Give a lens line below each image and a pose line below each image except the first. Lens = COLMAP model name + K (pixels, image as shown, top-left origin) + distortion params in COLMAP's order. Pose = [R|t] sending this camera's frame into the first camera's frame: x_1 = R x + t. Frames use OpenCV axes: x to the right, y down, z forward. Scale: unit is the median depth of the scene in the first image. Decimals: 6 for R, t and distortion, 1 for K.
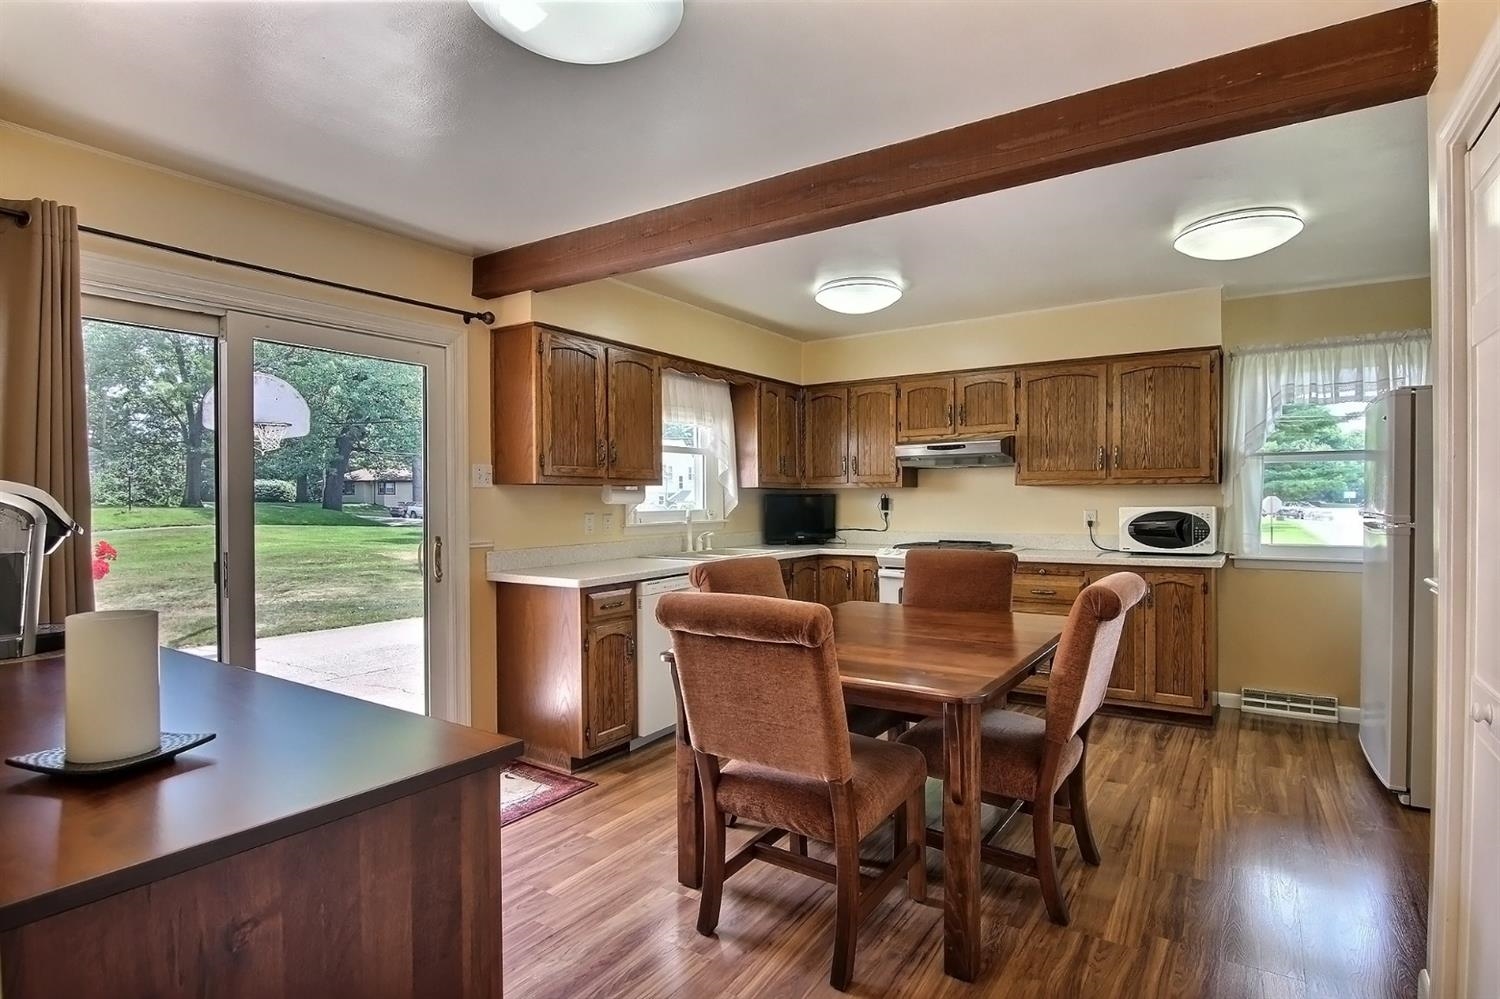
lens RADIAL K [[767.3, 0, 752.1], [0, 767.3, 503.9], [0, 0, 1]] dist [-0.006566, -0.005971]
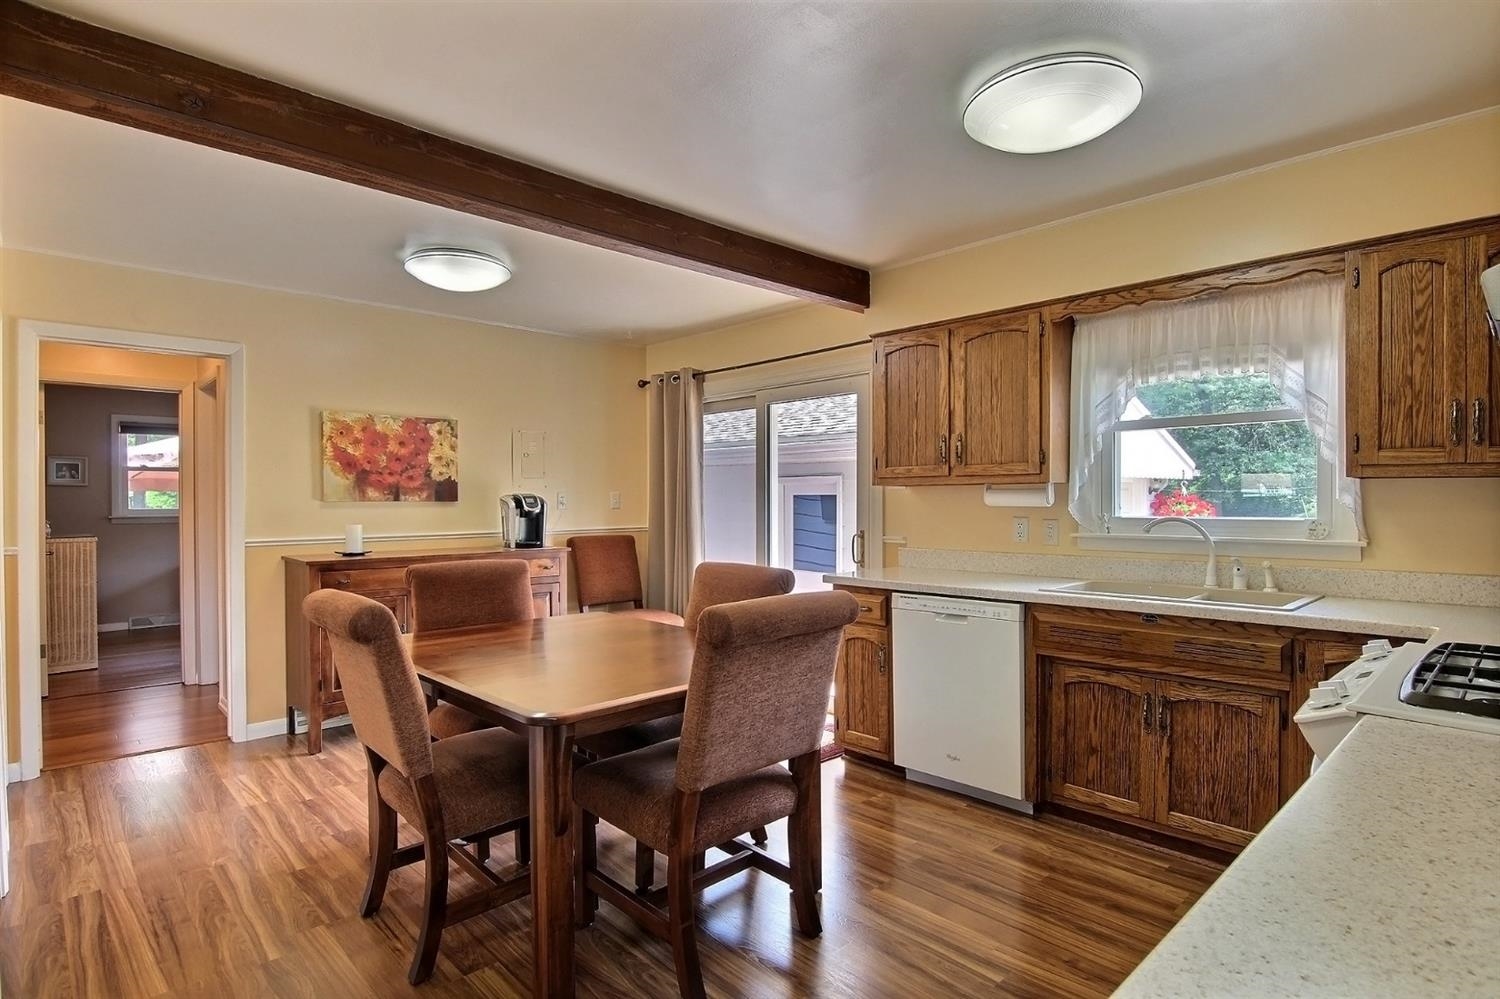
lens RADIAL K [[767.3, 0, 754.2], [0, 767.3, 497.8], [0, 0, 1]] dist [-0.006566, -0.005971]
pose [[-0.219935, 0.008366, -0.975479, 0.751986], [-0.003182, 0.999952, 0.009293, -0.017335], [0.975509, 0.005148, -0.219897, 1.007064]]
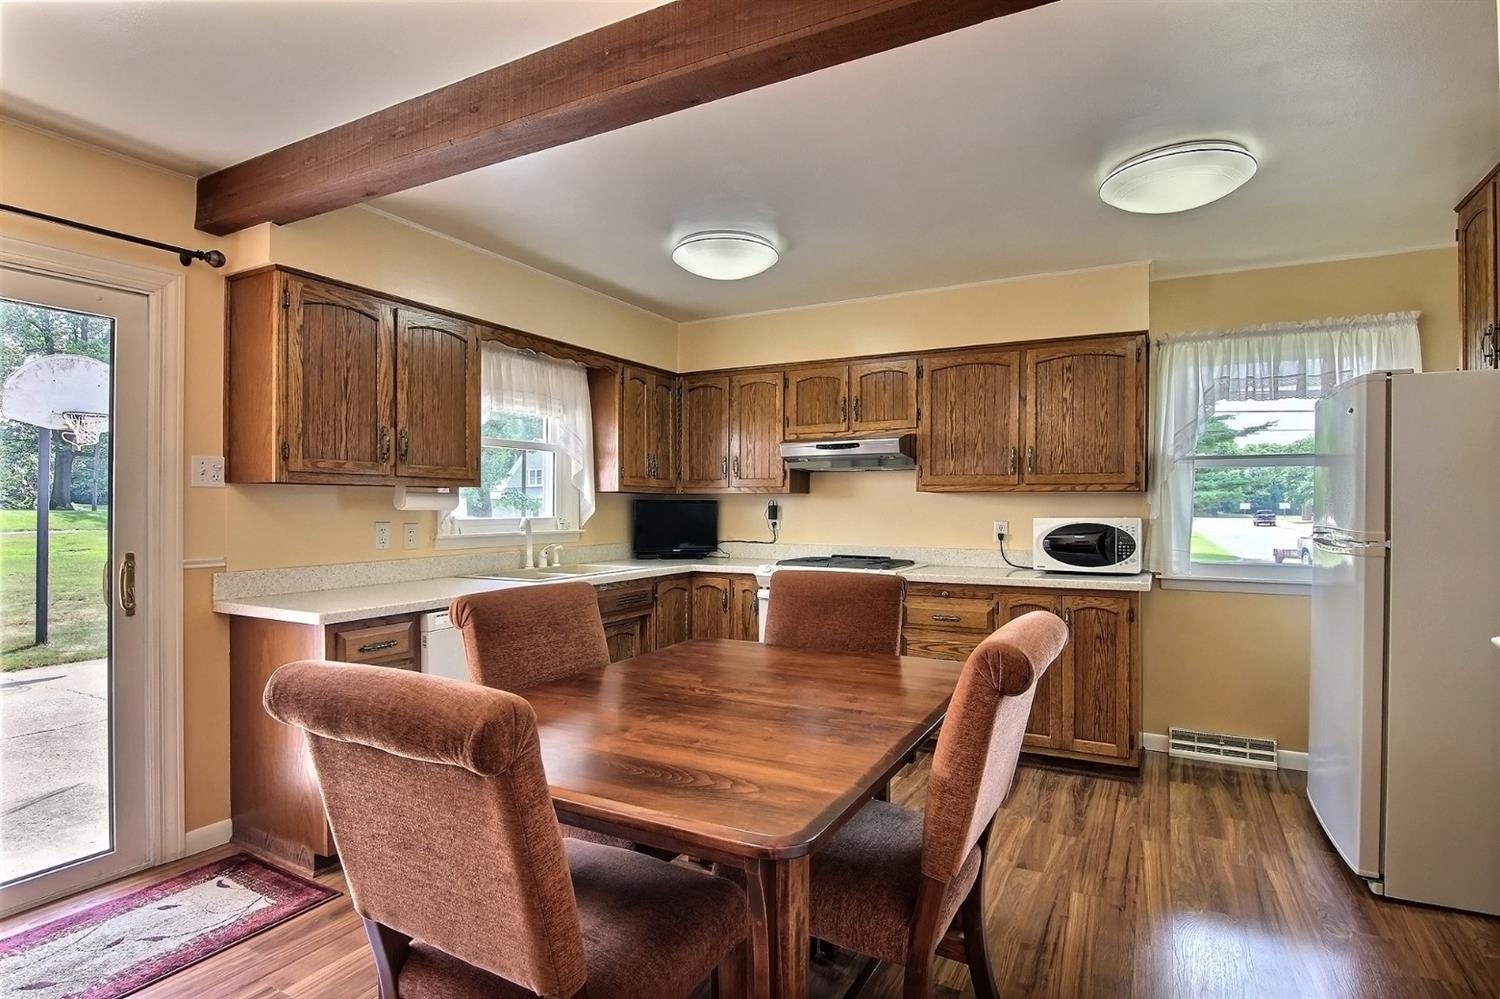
lens RADIAL K [[767.3, 0, 749.0], [0, 767.3, 504.2], [0, 0, 1]] dist [-0.006566, -0.005971]
pose [[0.995920, 0.007687, 0.089910, 0.101392], [-0.006913, 0.999936, -0.008914, -0.001592], [-0.089973, 0.008256, 0.995910, 0.207497]]
